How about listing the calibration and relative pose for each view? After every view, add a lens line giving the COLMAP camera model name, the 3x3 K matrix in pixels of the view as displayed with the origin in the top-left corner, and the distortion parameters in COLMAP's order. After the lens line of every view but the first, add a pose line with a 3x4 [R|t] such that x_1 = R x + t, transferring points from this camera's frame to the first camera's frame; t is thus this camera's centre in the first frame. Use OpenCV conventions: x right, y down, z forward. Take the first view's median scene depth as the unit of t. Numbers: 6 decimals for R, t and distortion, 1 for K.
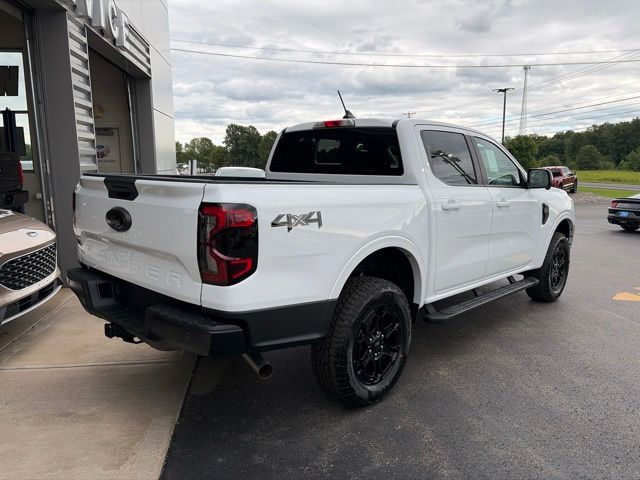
lens RADIAL K [[488.0, 0, 320.0], [0, 488.0, 240.0], [0, 0, 1]] dist [0.027041, -0.010654]
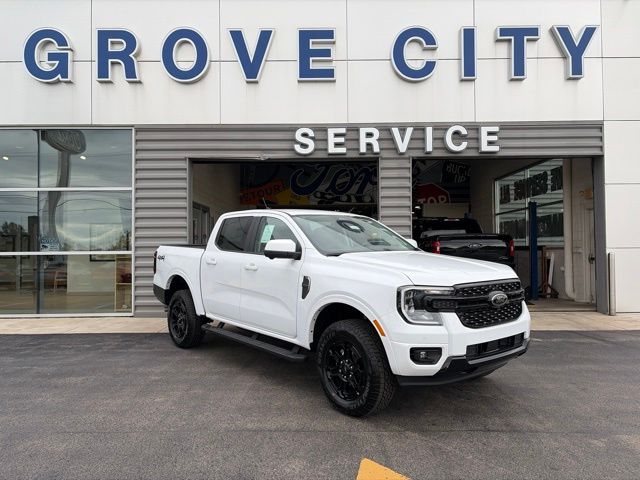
lens RADIAL K [[488.0, 0, 320.0], [0, 488.0, 240.0], [0, 0, 1]] dist [0.027041, -0.010654]
pose [[-0.140333, -0.019748, -0.989907, 1.627564], [-0.143205, 0.989693, 0.000557, -0.175732], [0.979693, 0.141838, -0.141714, 1.366971]]
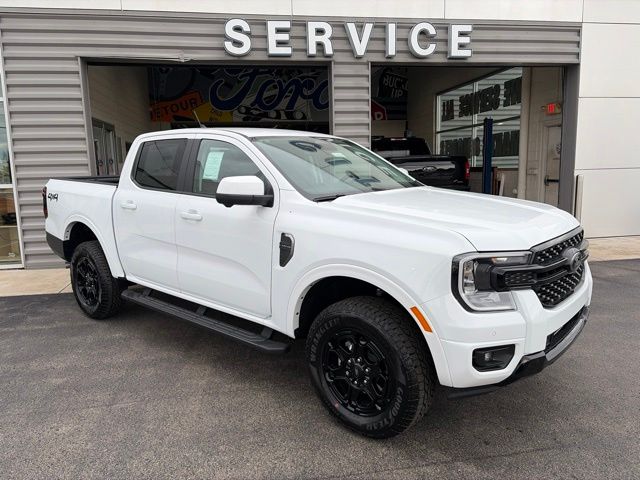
lens RADIAL K [[488.0, 0, 320.0], [0, 488.0, 240.0], [0, 0, 1]] dist [0.027041, -0.010654]
pose [[0.029489, 0.145357, -0.988940, 1.266663], [-0.128328, 0.981733, 0.140472, -0.188158], [0.991293, 0.122766, 0.047604, 1.209597]]
